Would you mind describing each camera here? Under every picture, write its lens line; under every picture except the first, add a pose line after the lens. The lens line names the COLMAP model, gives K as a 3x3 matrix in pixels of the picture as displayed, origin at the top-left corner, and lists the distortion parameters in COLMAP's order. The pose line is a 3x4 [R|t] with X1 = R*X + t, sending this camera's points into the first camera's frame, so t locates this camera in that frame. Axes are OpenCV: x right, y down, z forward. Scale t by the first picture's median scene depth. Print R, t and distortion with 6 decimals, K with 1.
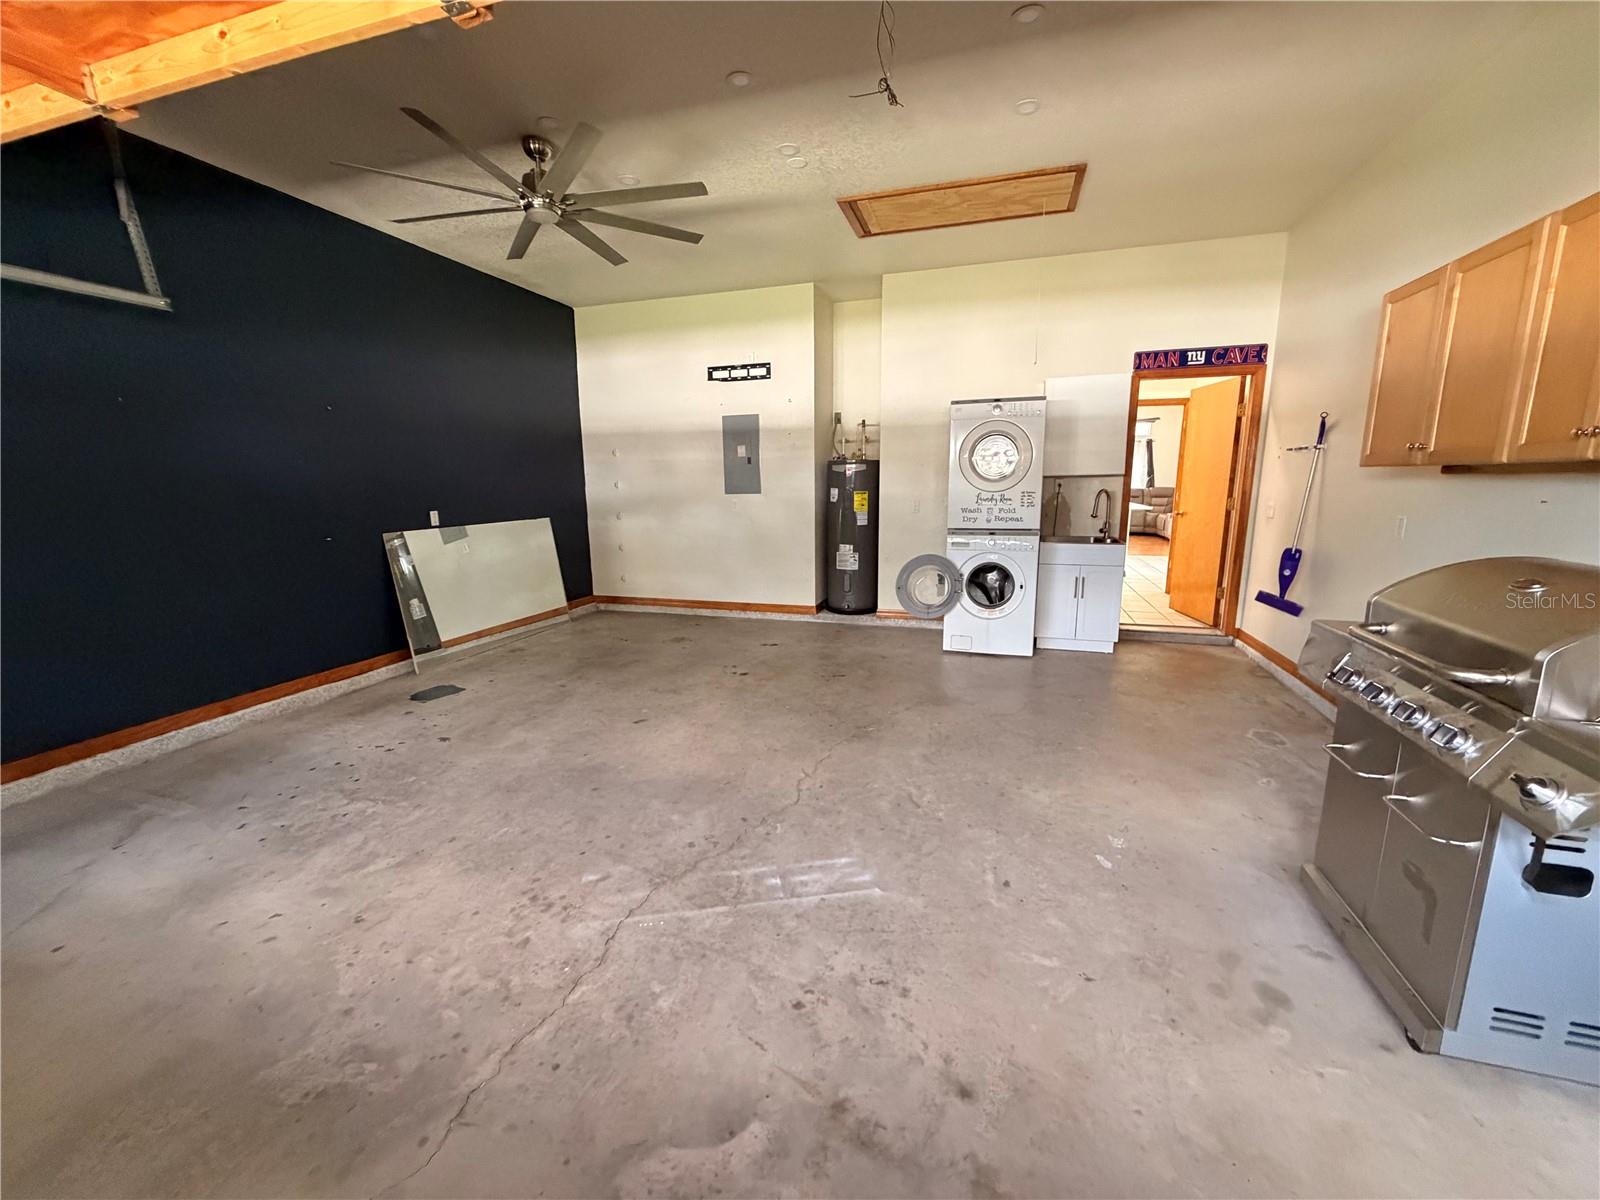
lens RADIAL K [[632.5, 0, 800.1], [0, 632.5, 600.0], [0, 0, 1]] dist [-0.001276, -0.000089]
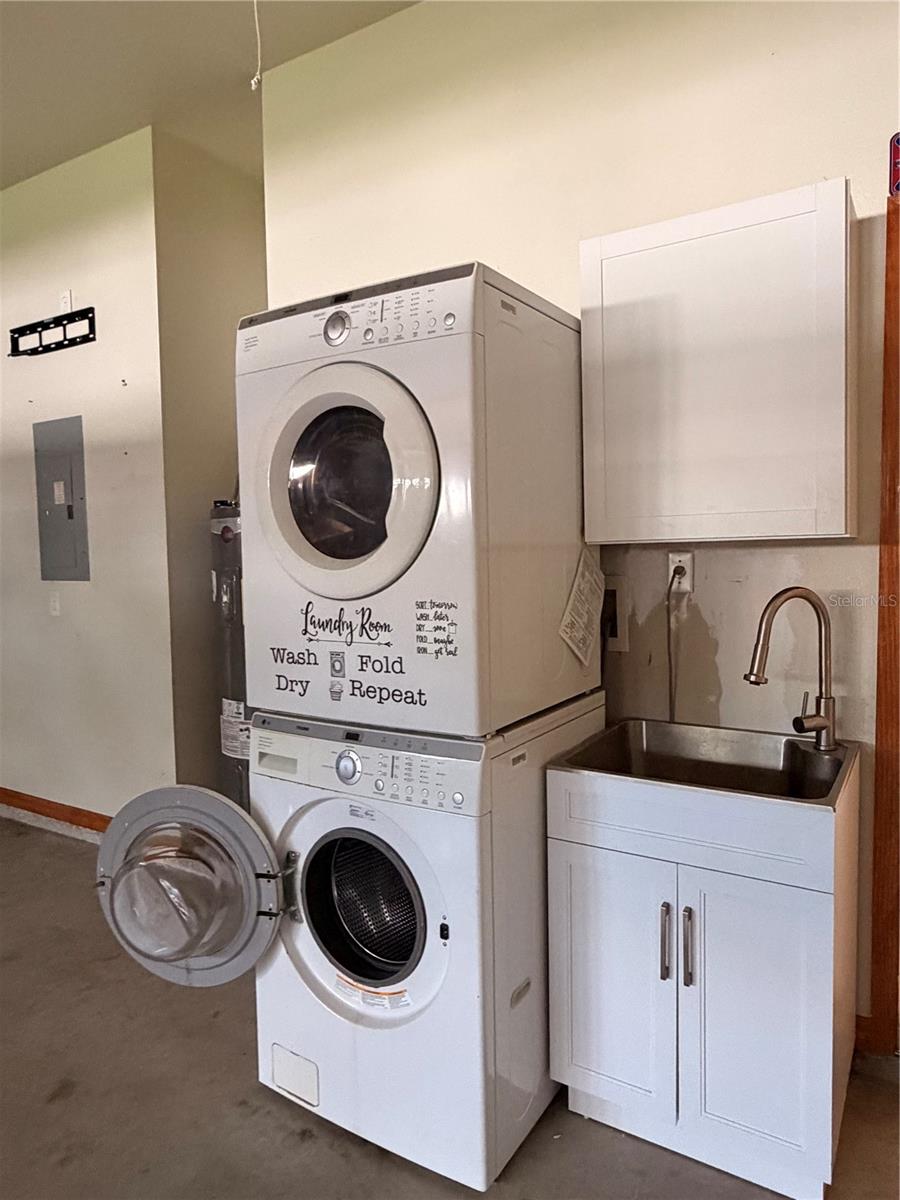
lens RADIAL K [[786.8, 0, 451.0], [0, 786.8, 595.3], [0, 0, 1]] dist [-0.000687, 0.000379]
pose [[0.967700, 0.012778, -0.251781, 0.368735], [-0.042470, 0.992704, -0.112851, -0.109653], [0.248502, 0.119899, 0.961182, 0.540294]]
